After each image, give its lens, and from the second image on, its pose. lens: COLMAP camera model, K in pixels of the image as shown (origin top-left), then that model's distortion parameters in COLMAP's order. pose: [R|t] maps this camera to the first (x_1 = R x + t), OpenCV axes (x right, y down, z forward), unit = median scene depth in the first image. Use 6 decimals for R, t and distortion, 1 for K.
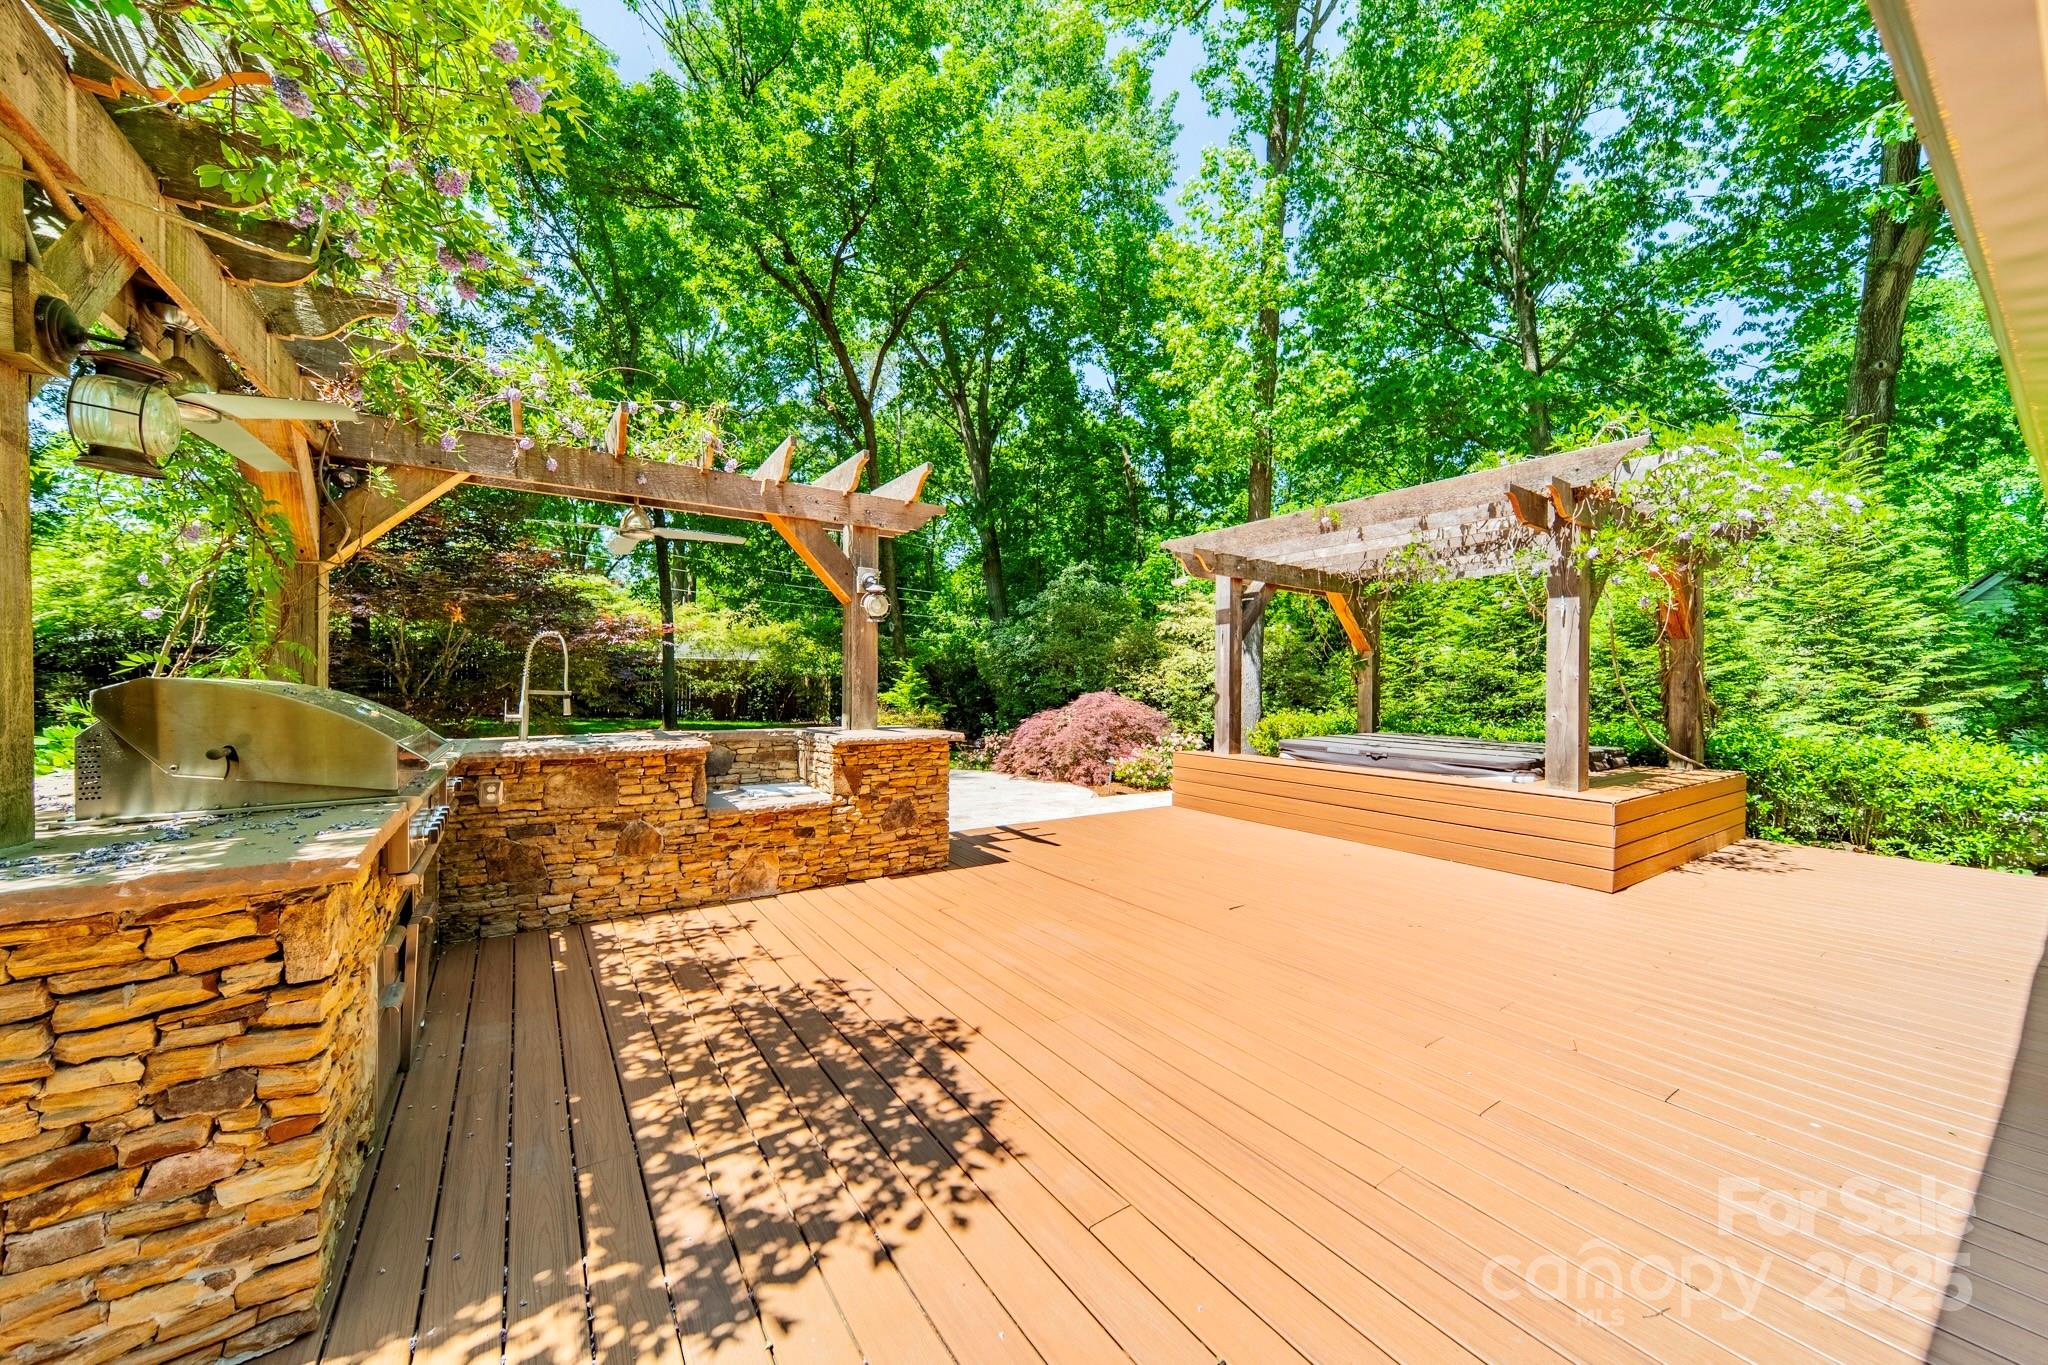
lens RADIAL K [[726.8, 0, 1021.2], [0, 726.8, 682.7], [0, 0, 1]] dist [0.001530, 0.000089]
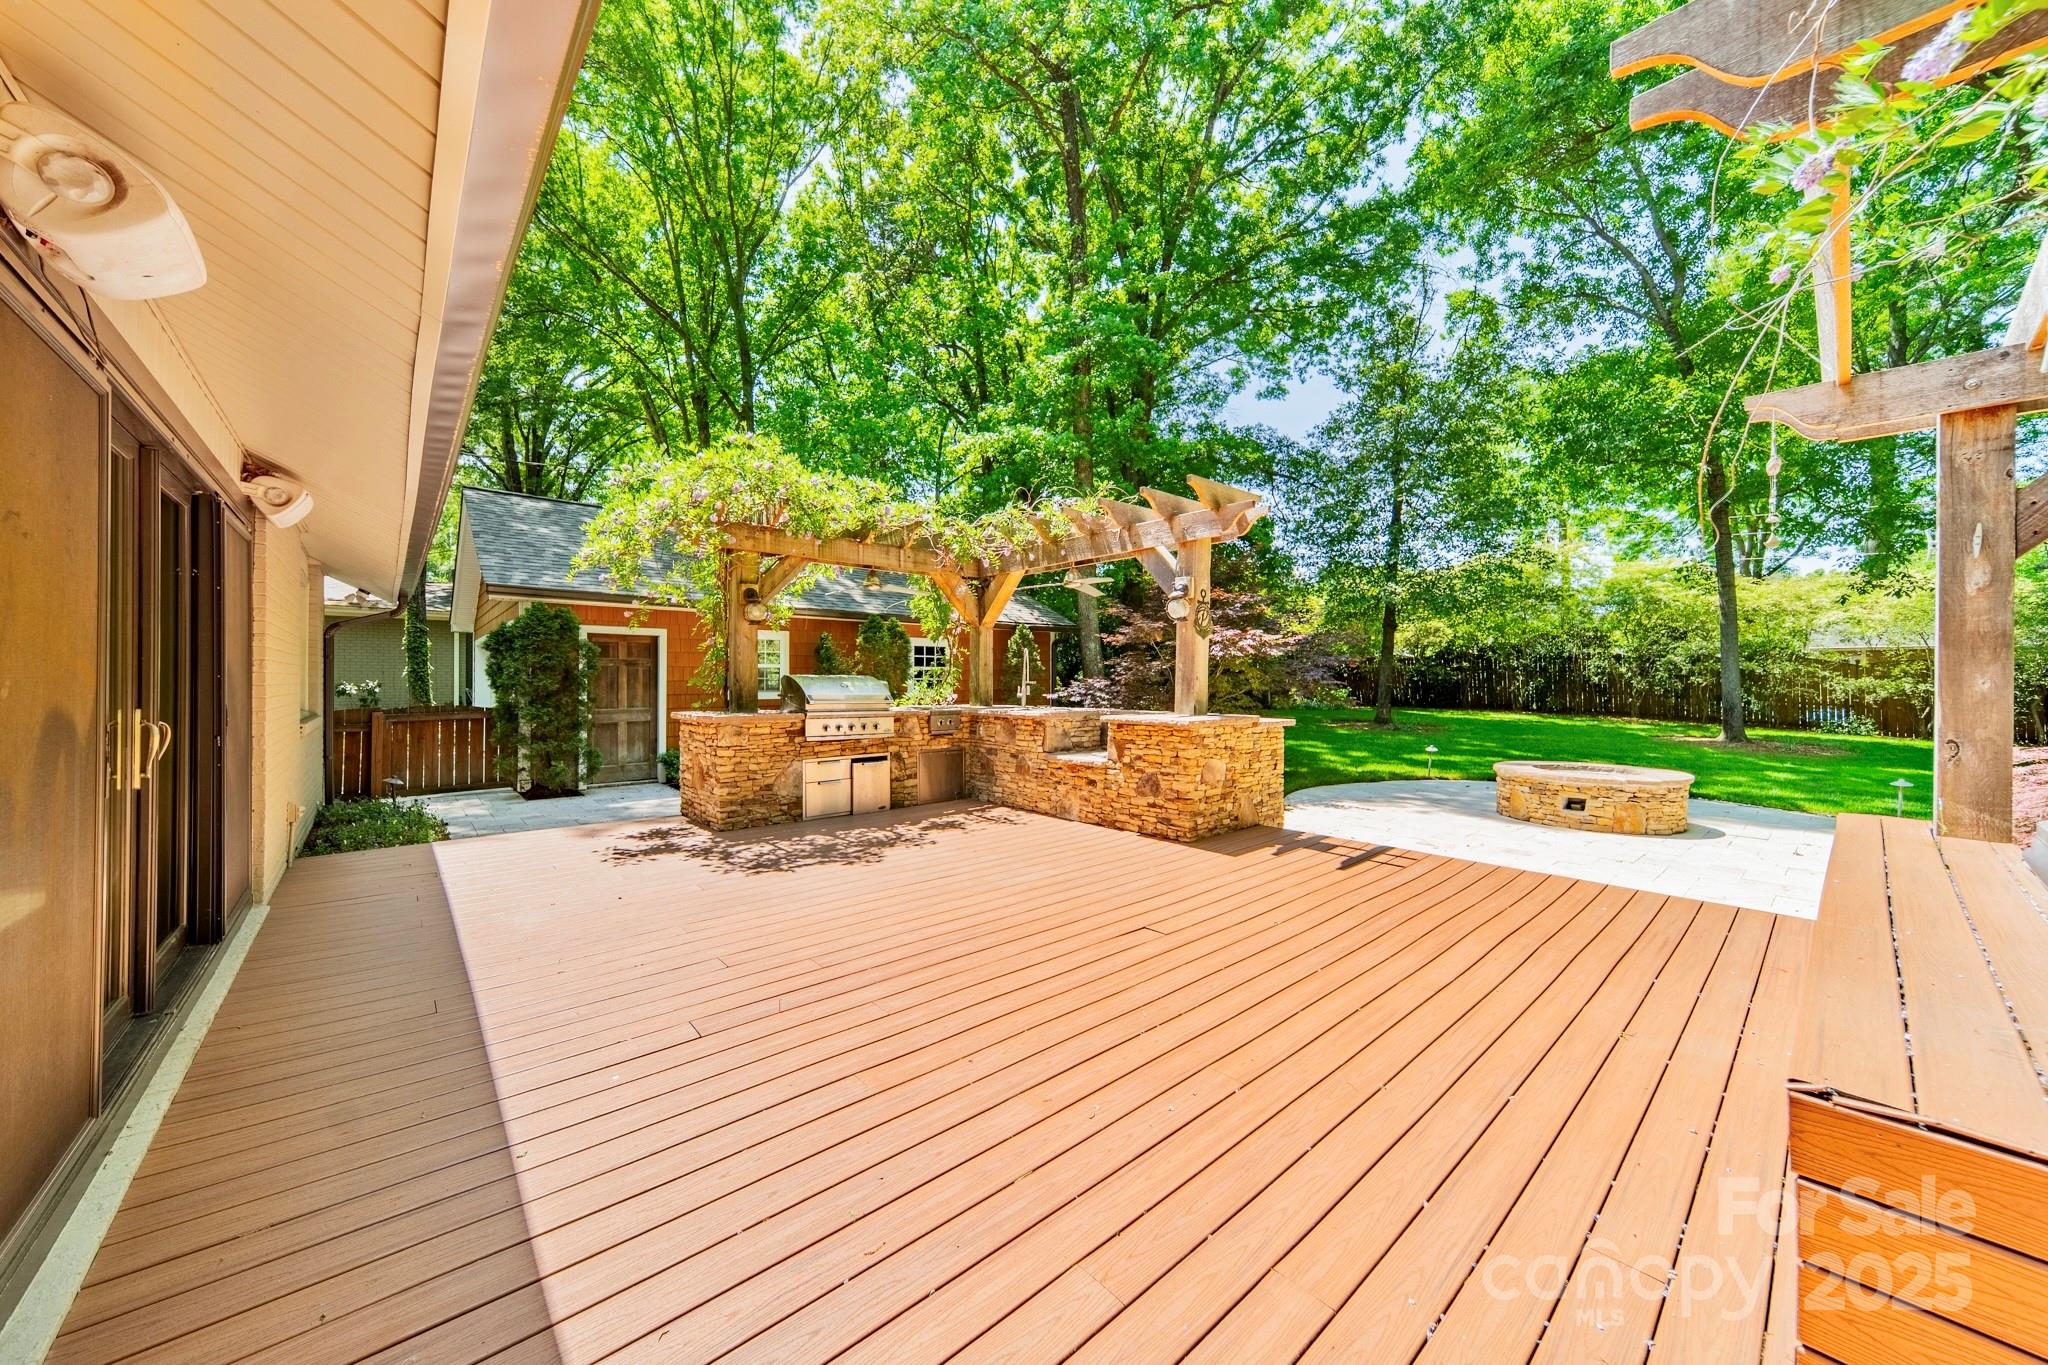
lens RADIAL K [[726.8, 0, 1029.0], [0, 726.8, 680.2], [0, 0, 1]] dist [0.001530, 0.000089]
pose [[0.133836, -0.005260, -0.990990, 1.259903], [-0.000261, 0.999986, -0.005342, 0.019855], [0.991003, 0.000973, 0.133833, 0.818608]]
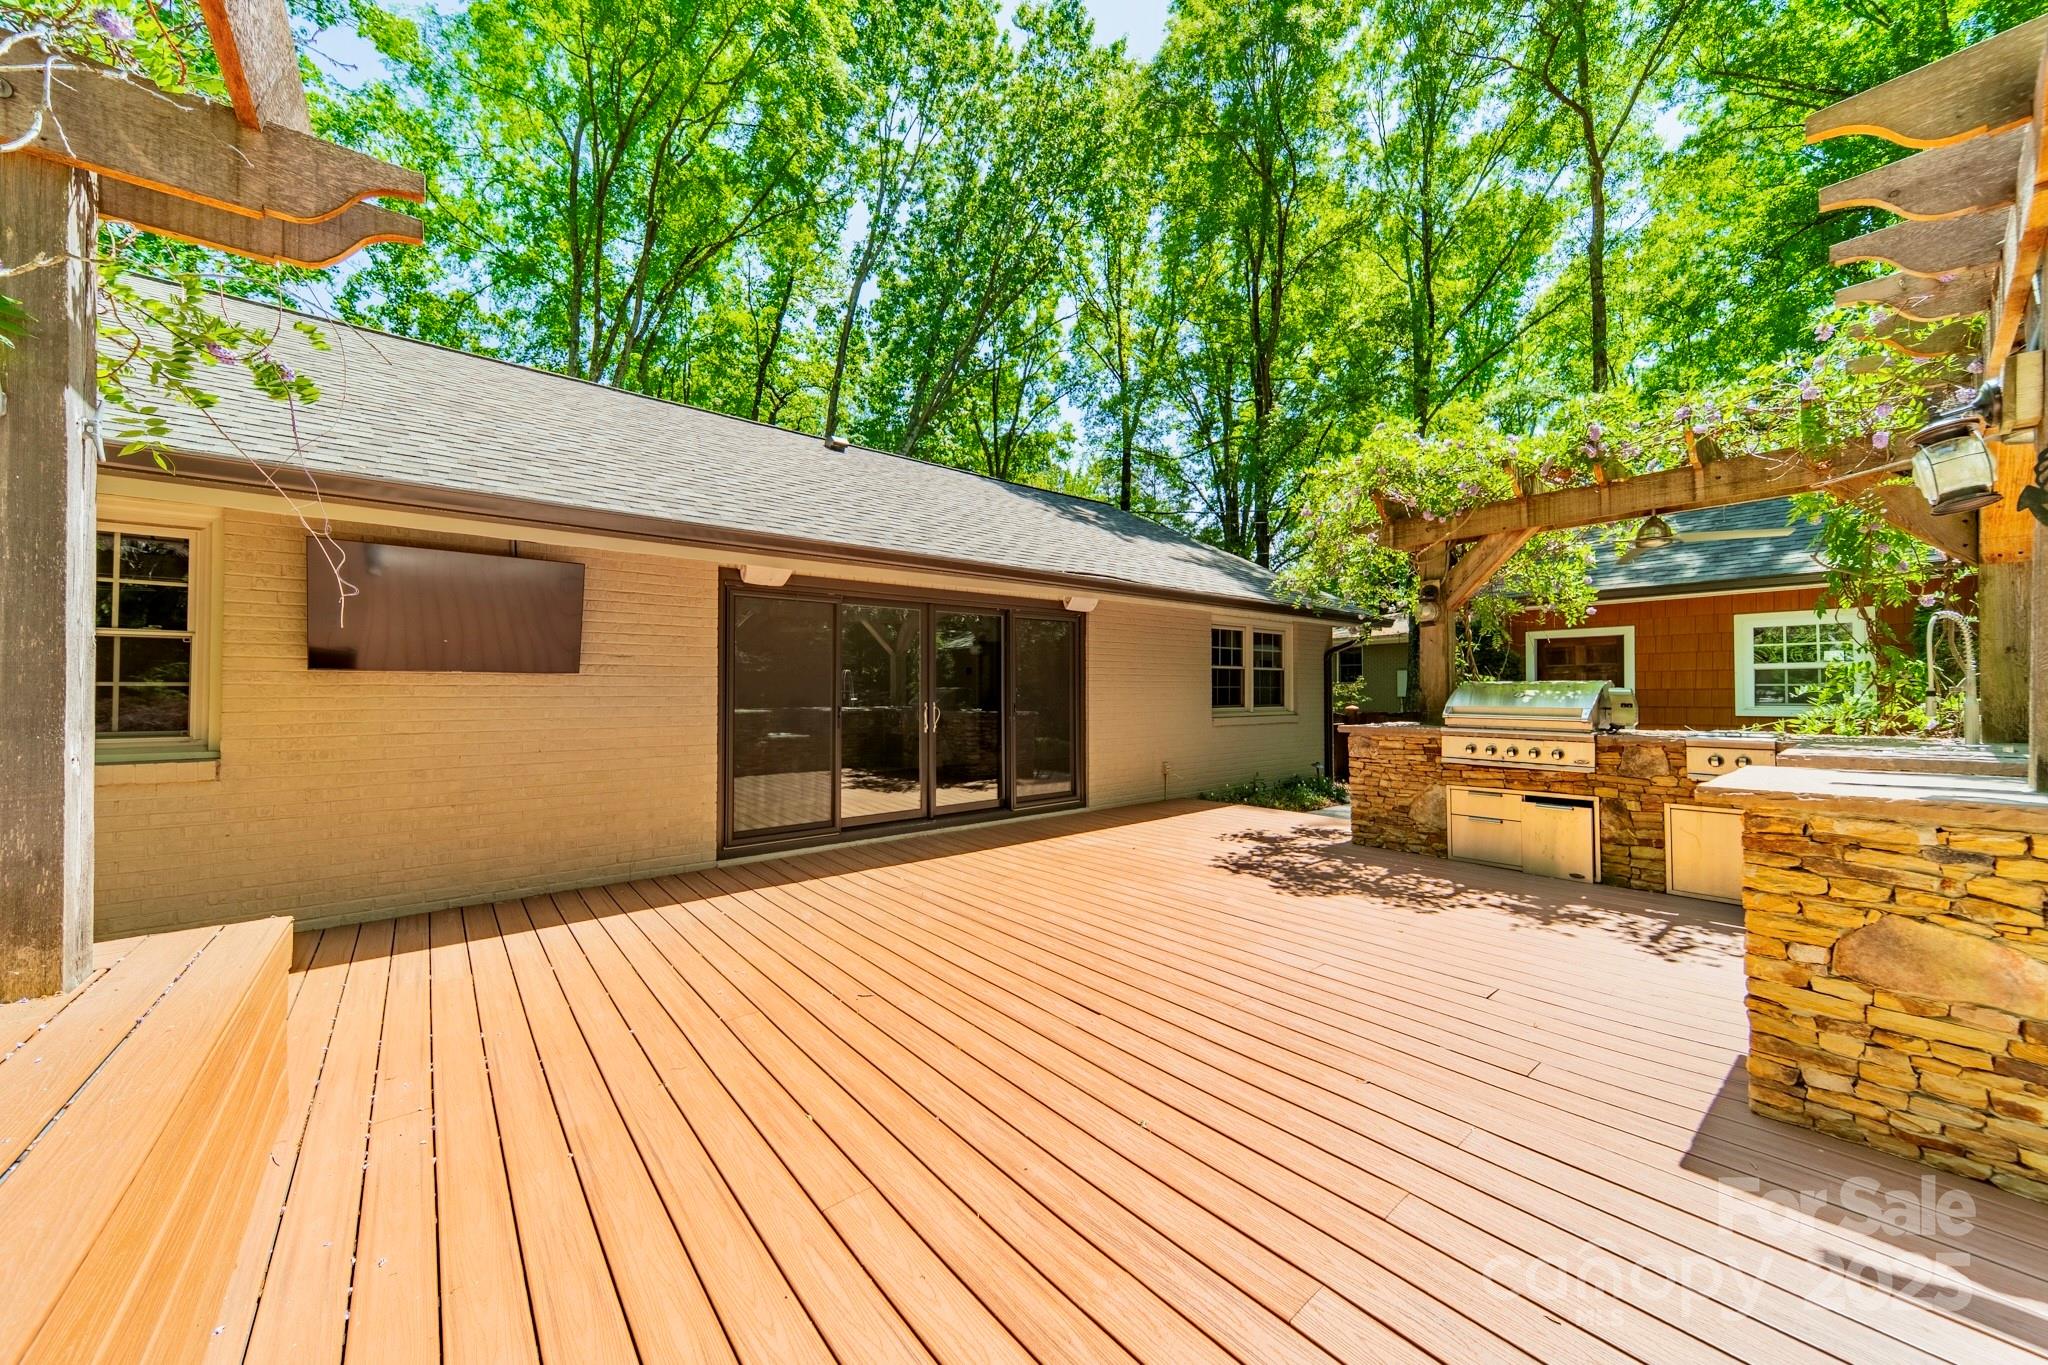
lens RADIAL K [[726.8, 0, 1024.8], [0, 726.8, 696.3], [0, 0, 1]] dist [0.001530, 0.000089]
pose [[-0.995086, -0.000895, -0.099012, 0.470299], [-0.001369, 0.999988, 0.004724, 0.020385], [0.099007, 0.004836, -0.995075, 1.816540]]
